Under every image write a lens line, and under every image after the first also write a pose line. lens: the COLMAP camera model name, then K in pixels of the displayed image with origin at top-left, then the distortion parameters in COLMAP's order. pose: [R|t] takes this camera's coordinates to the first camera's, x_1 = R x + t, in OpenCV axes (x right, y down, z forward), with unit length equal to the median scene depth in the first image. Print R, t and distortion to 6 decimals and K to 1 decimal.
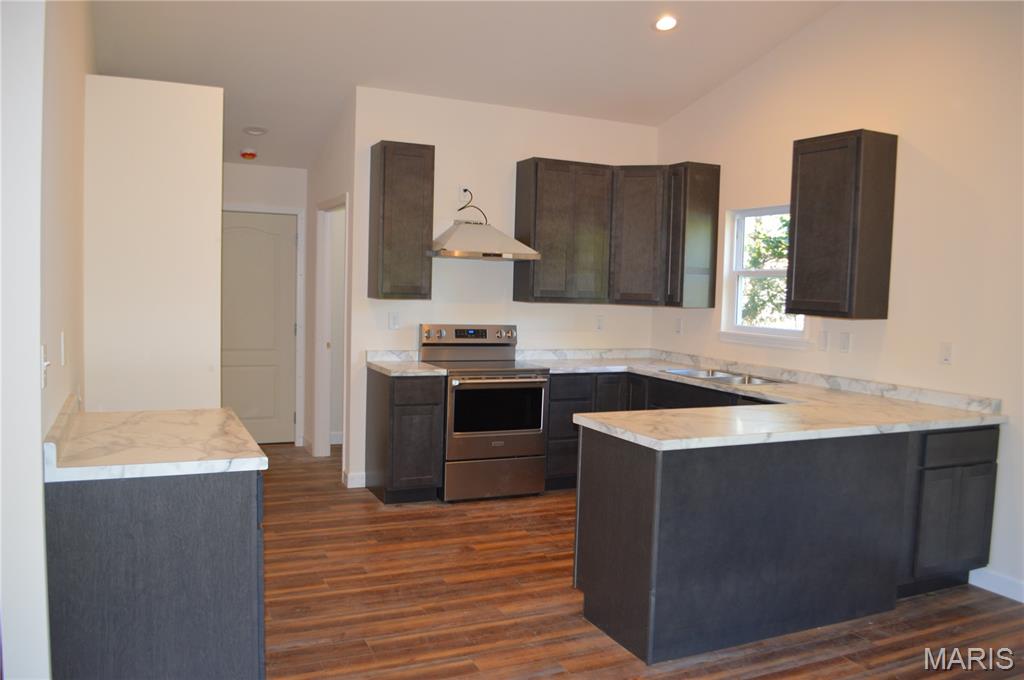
lens RADIAL K [[820.3, 0, 519.9], [0, 820.3, 346.2], [0, 0, 1]] dist [-0.082636, 0.009337]
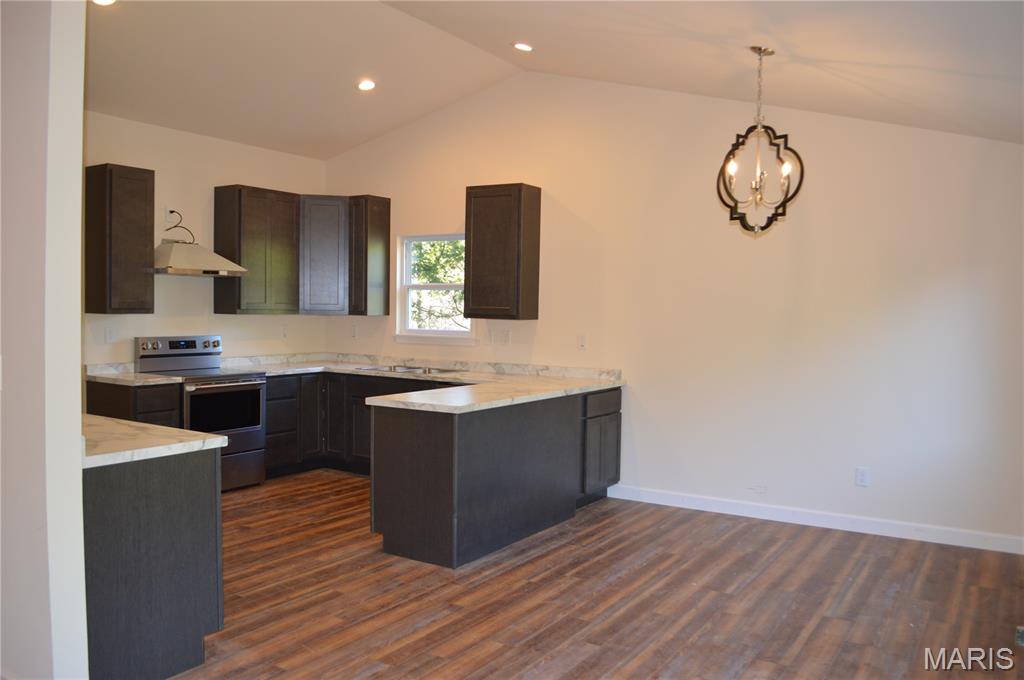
lens RADIAL K [[820.3, 0, 526.4], [0, 820.3, 342.9], [0, 0, 1]] dist [-0.082636, 0.009337]
pose [[0.840820, -0.040150, 0.539823, -0.335312], [0.048901, 0.998802, -0.001882, 0.008776], [-0.539101, 0.027980, 0.841776, -0.184486]]
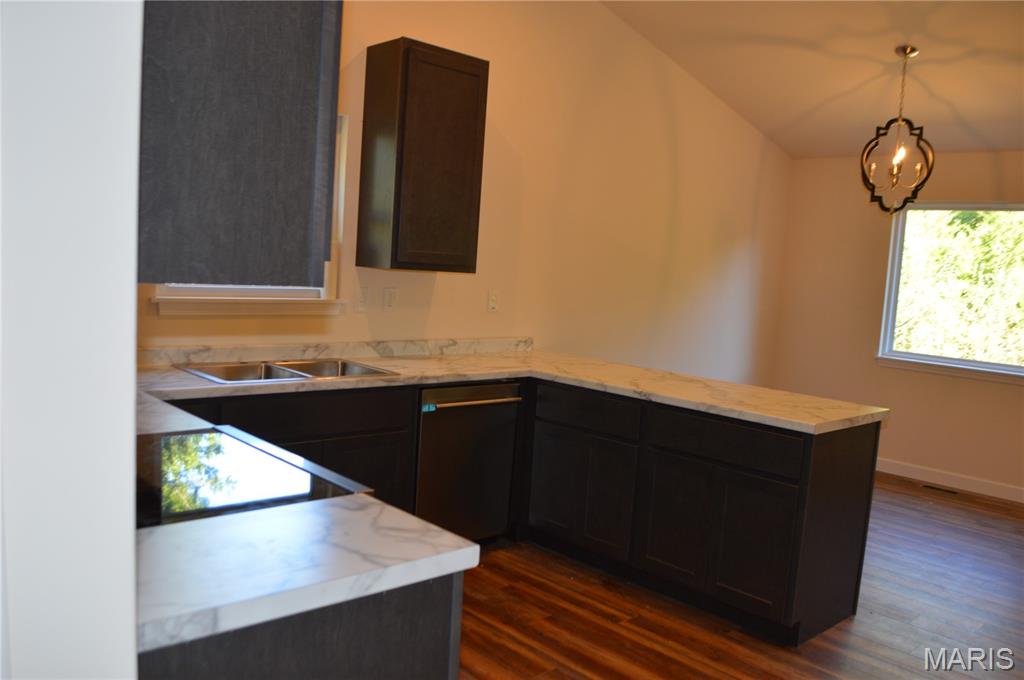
lens RADIAL K [[820.3, 0, 504.3], [0, 820.3, 358.1], [0, 0, 1]] dist [-0.082636, 0.009337]
pose [[-0.288474, -0.165948, 0.942997, -0.480026], [-0.006878, 0.985200, 0.171271, -0.098736], [-0.957463, 0.042921, -0.285346, 1.231789]]
